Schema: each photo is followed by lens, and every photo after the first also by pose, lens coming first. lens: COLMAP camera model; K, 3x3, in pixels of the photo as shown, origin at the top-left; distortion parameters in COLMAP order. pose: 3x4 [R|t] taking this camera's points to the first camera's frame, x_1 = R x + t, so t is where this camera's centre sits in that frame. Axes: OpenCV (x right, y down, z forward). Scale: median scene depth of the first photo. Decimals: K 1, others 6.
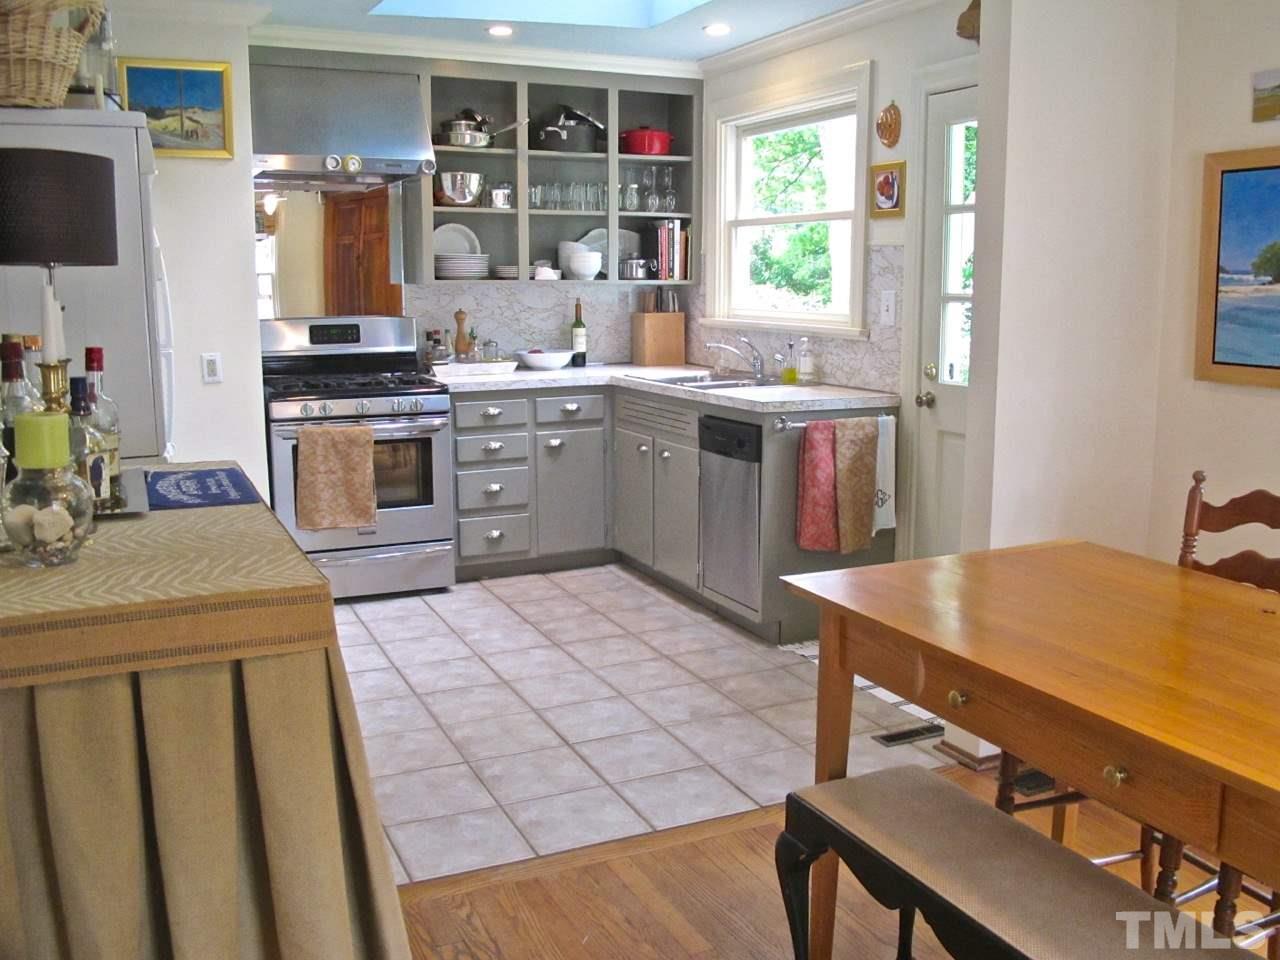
lens RADIAL K [[1172.5, 0, 651.5], [0, 1172.5, 454.2], [0, 0, 1]] dist [-0.078828, 0.000000]
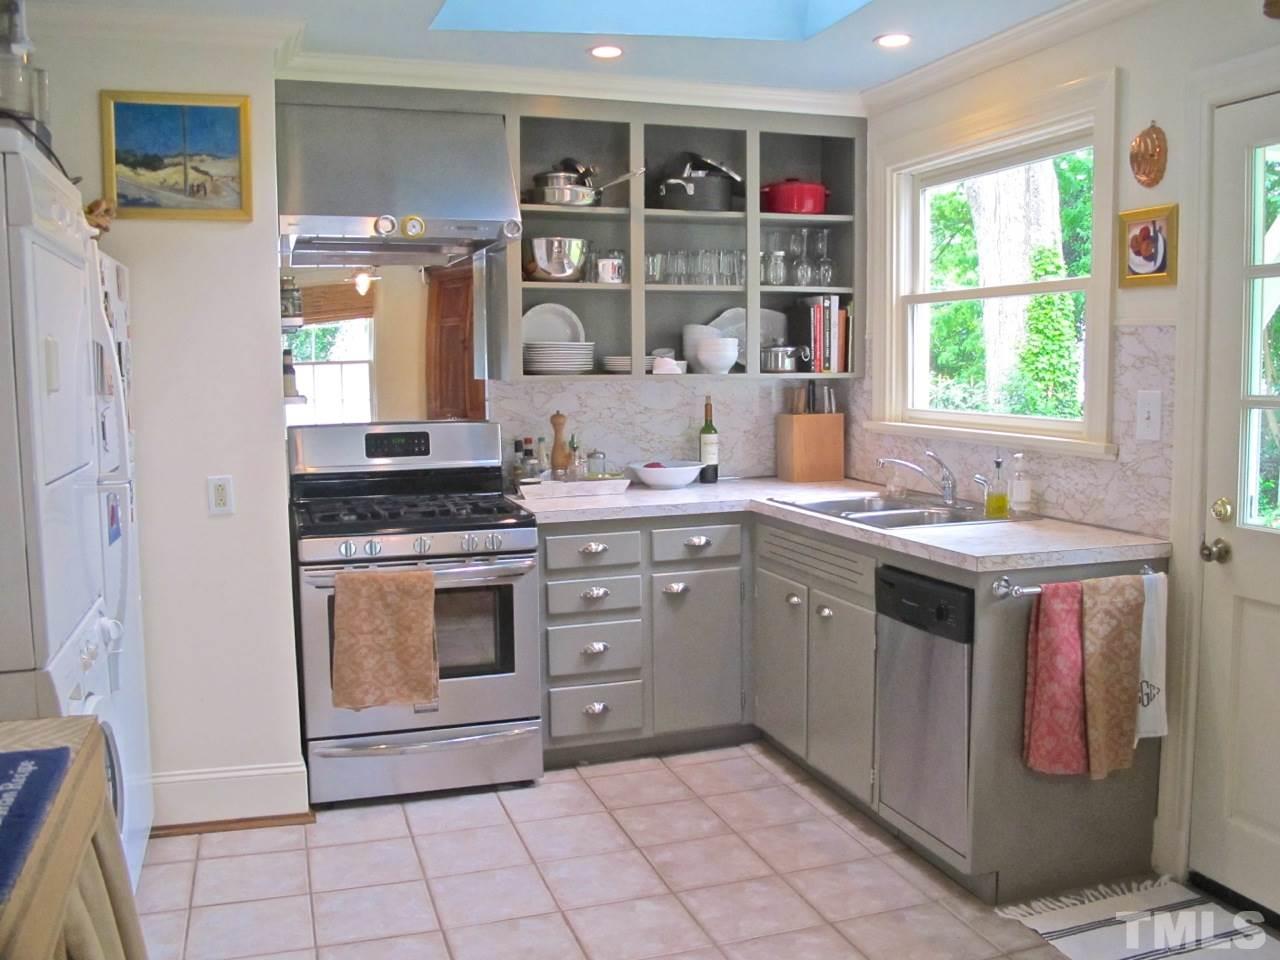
lens RADIAL K [[1172.5, 0, 643.9], [0, 1172.5, 470.1], [0, 0, 1]] dist [-0.078828, 0.000000]
pose [[0.992955, 0.001697, -0.118484, -0.014524], [-0.008395, 0.998392, -0.056055, -0.046933], [0.118198, 0.056655, 0.991372, 0.259332]]
